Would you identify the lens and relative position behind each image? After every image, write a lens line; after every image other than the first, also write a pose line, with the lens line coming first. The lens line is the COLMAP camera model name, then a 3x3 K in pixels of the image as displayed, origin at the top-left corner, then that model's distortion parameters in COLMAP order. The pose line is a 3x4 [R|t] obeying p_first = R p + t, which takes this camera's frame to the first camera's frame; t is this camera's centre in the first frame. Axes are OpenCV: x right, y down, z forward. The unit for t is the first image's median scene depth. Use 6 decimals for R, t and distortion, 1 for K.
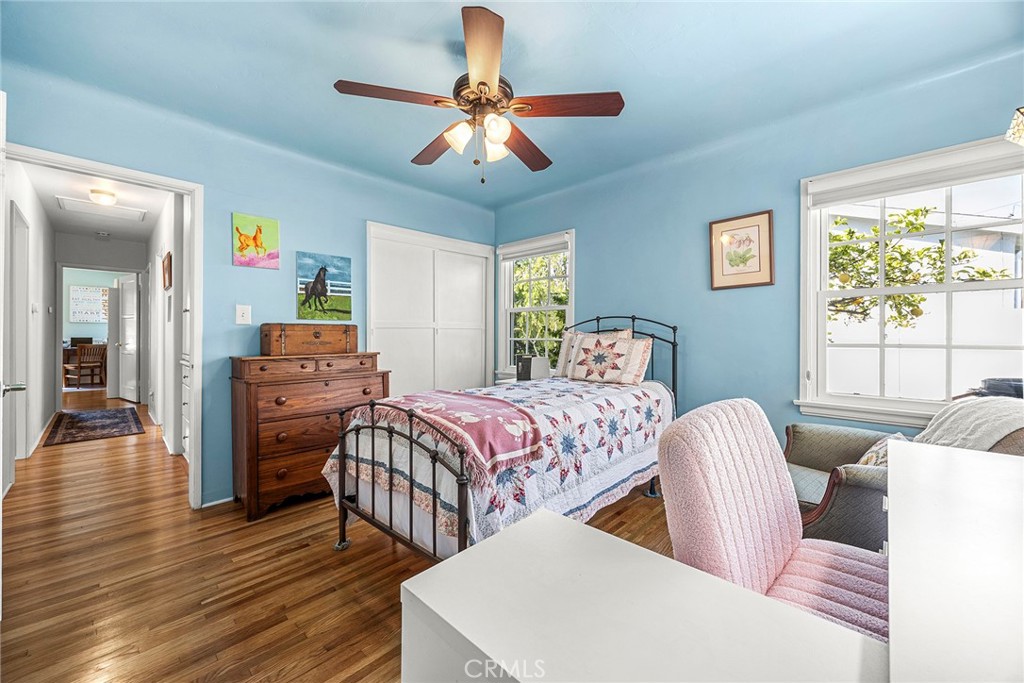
lens RADIAL K [[392.4, 0, 512.8], [0, 392.4, 336.8], [0, 0, 1]] dist [-0.001724, 0.000377]
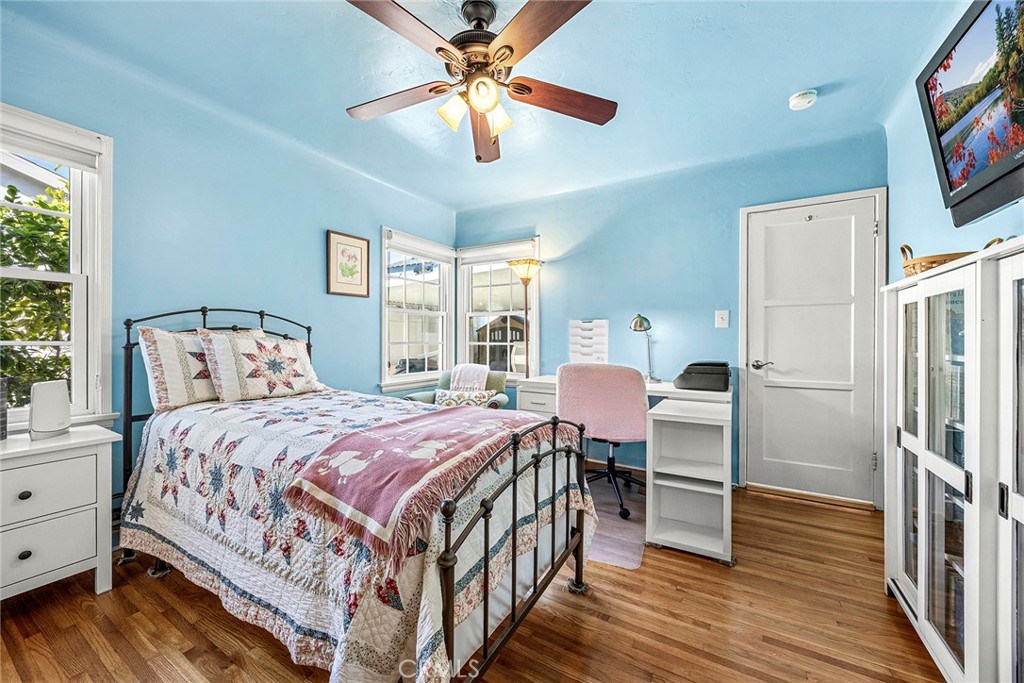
lens RADIAL K [[392.4, 0, 510.2], [0, 392.4, 339.0], [0, 0, 1]] dist [-0.001724, 0.000377]
pose [[-0.215334, -0.000535, 0.976540, -0.643610], [0.002725, 0.999996, 0.001149, 0.004015], [-0.976537, 0.002908, -0.215332, 0.748644]]
